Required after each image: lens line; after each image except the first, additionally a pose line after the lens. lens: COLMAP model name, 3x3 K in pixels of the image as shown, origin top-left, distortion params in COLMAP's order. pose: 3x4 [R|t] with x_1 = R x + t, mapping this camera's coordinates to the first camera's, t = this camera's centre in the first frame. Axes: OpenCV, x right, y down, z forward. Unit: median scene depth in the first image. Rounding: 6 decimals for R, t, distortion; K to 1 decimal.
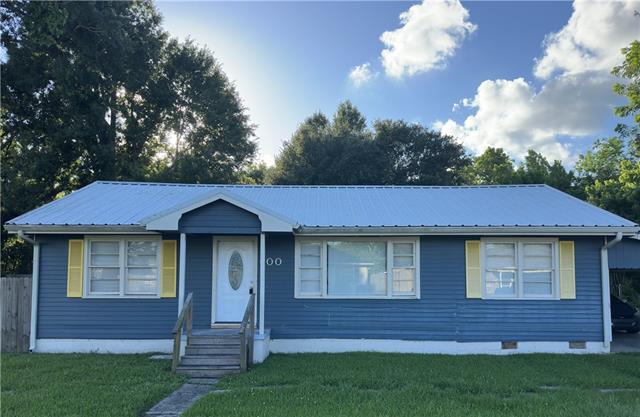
lens RADIAL K [[463.9, 0, 320.2], [0, 463.9, 250.7], [0, 0, 1]] dist [0.104409, -0.169181]
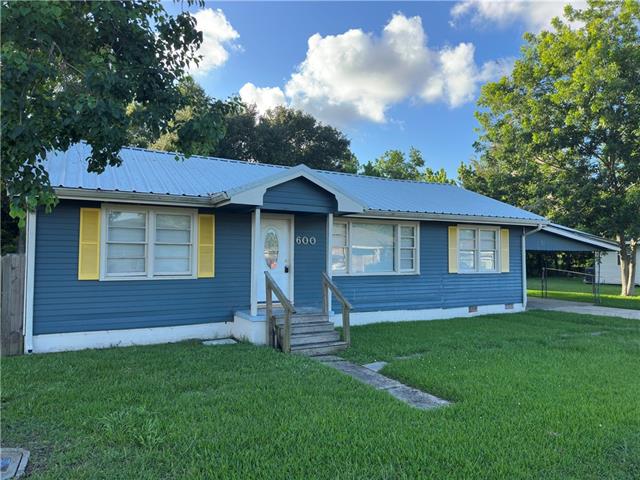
lens RADIAL K [[447.8, 0, 320.0], [0, 447.8, 240.0], [0, 0, 1]] dist [0.116728, -0.164748]
pose [[0.871351, 0.019567, 0.490270, -0.566387], [-0.028179, 0.999551, 0.010189, 0.011831], [-0.489850, -0.022693, 0.871511, 0.132028]]
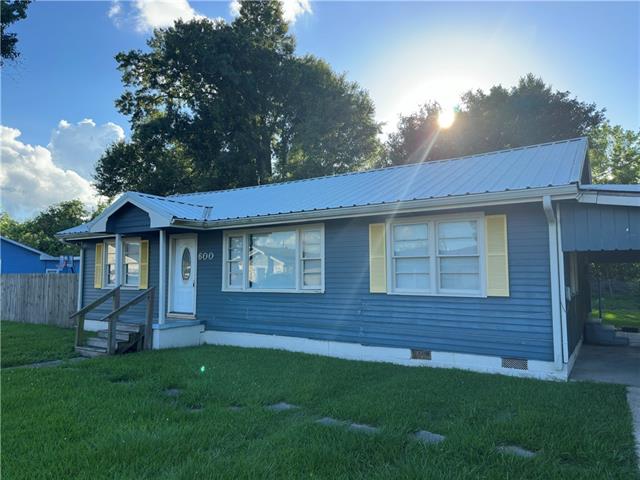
lens RADIAL K [[447.8, 0, 320.0], [0, 447.8, 240.0], [0, 0, 1]] dist [0.116728, -0.164748]
pose [[0.846389, -0.047488, -0.530444, 0.664101], [0.036504, 0.998847, -0.031175, 0.028853], [0.531313, 0.007022, 0.847146, 0.274951]]
